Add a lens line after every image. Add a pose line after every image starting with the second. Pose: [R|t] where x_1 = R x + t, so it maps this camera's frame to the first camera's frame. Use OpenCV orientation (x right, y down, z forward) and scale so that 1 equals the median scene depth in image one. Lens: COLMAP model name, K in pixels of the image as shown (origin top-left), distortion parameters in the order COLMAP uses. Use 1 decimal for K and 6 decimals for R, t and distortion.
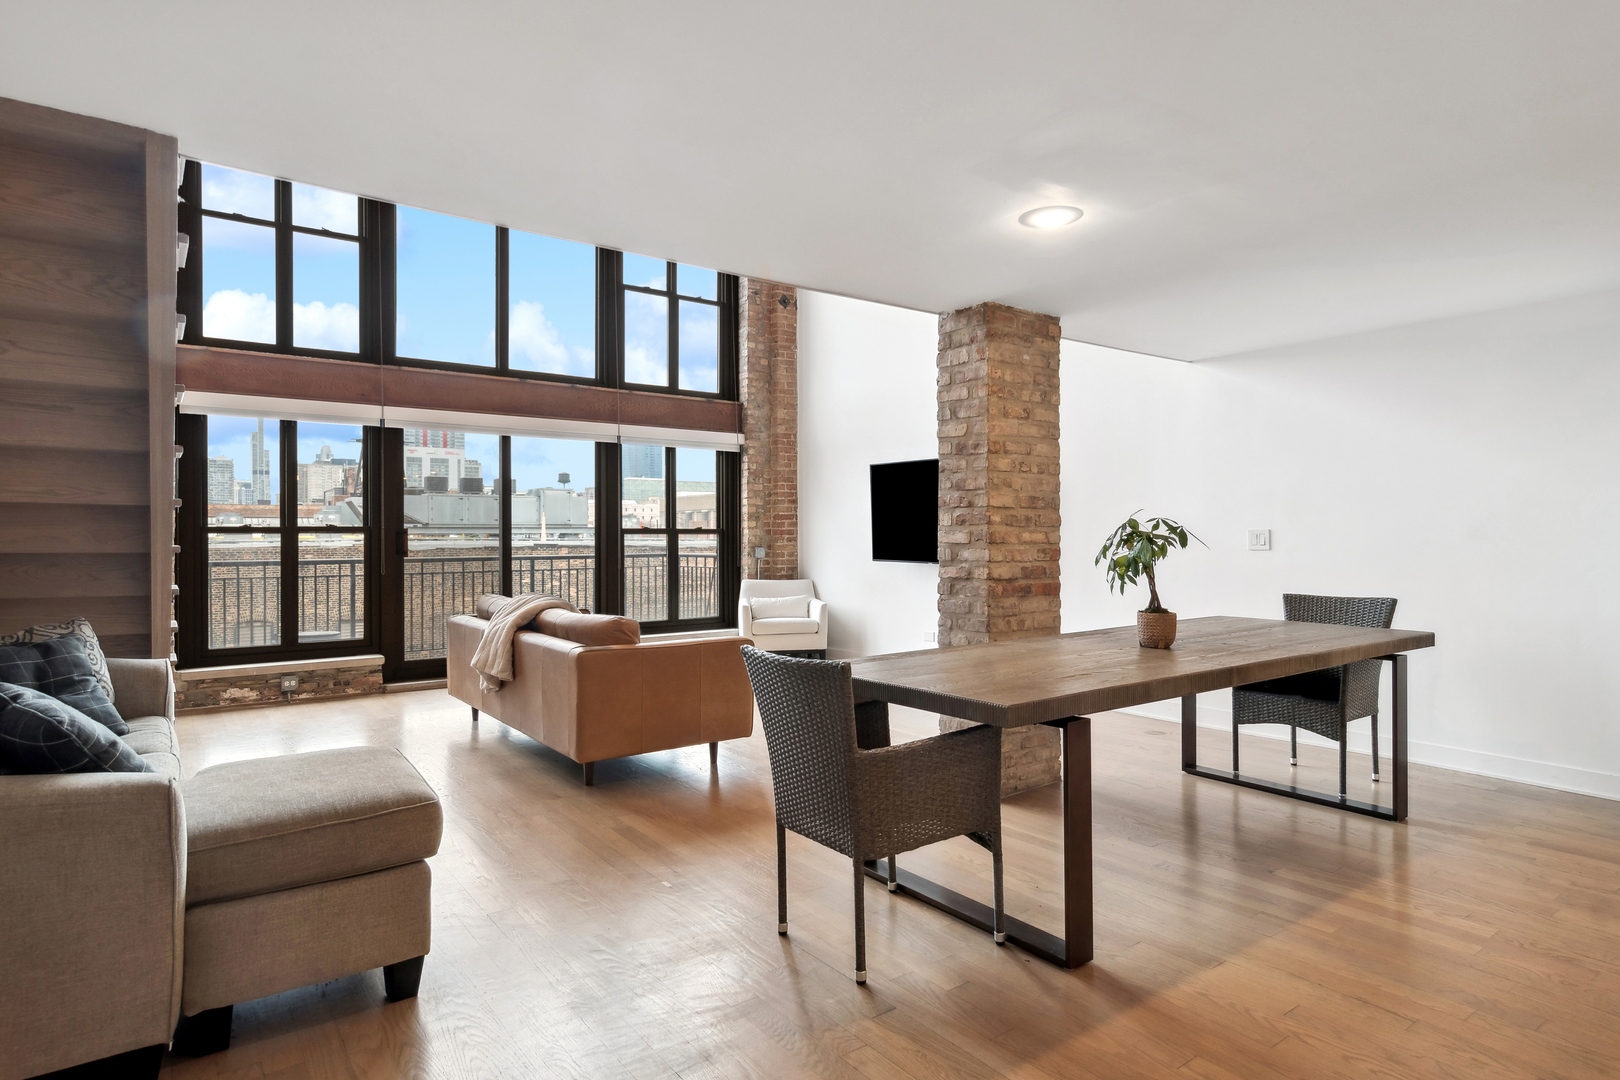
lens RADIAL K [[901.4, 0, 810.6], [0, 901.4, 535.7], [0, 0, 1]] dist [-0.000305, -0.000311]
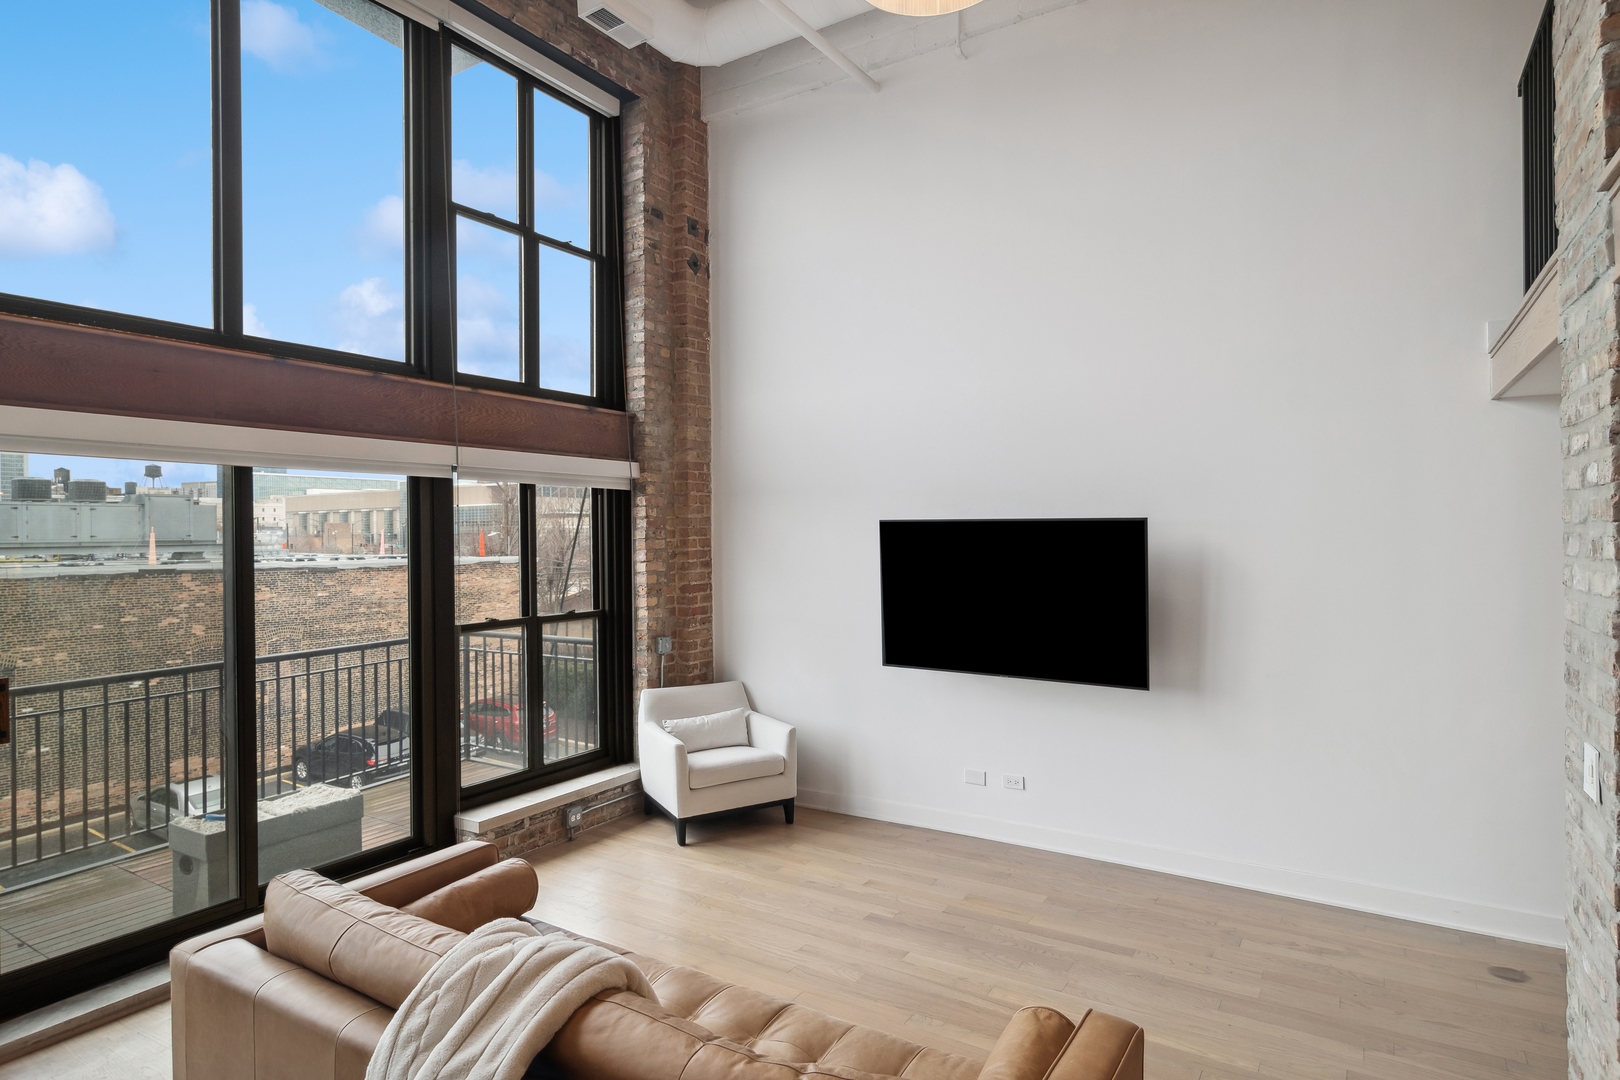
lens RADIAL K [[883.4, 0, 807.5], [0, 883.4, 534.6], [0, 0, 1]] dist [-0.001809, -0.001313]
pose [[0.929824, -0.007623, 0.367924, -0.194318], [0.007108, 0.999971, 0.002755, -0.062138], [-0.367935, 0.000054, 0.929852, 0.367493]]
